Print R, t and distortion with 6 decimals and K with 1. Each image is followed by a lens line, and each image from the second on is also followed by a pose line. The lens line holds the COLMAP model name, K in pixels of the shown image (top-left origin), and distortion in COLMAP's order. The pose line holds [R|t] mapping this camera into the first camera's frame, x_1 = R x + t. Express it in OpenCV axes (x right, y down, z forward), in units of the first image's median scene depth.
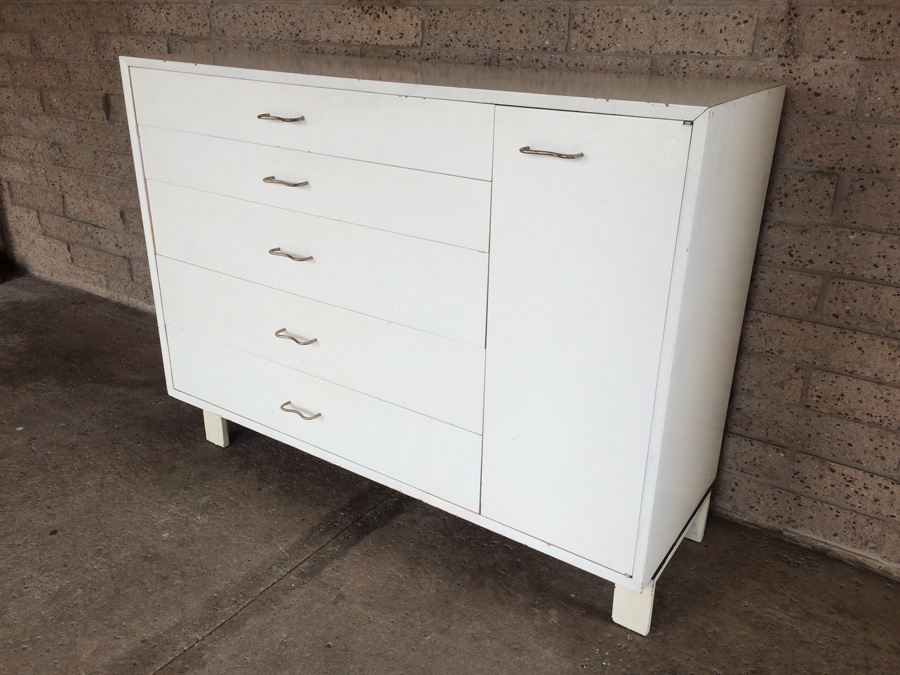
lens RADIAL K [[771.6, 0, 447.5], [0, 771.6, 336.1], [0, 0, 1]] dist [0.078500, -0.109505]
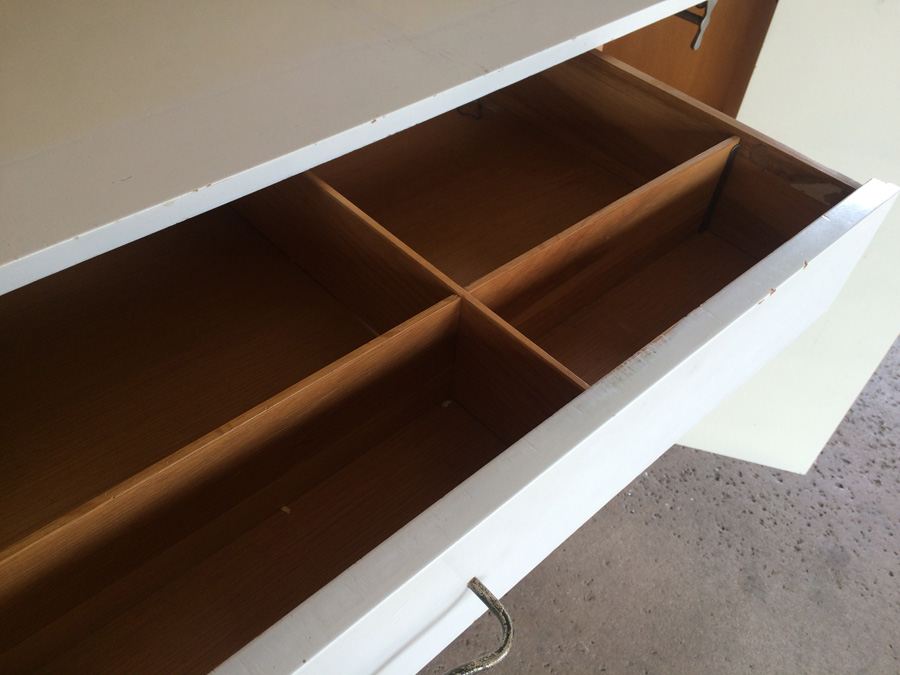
lens RADIAL K [[771.6, 0, 446.5], [0, 771.6, 330.9], [0, 0, 1]] dist [0.078500, -0.109505]
pose [[0.216254, -0.692024, 0.688722, -0.370167], [0.330256, 0.715680, 0.615413, -0.408343], [-0.918784, 0.094369, 0.383314, 0.697852]]
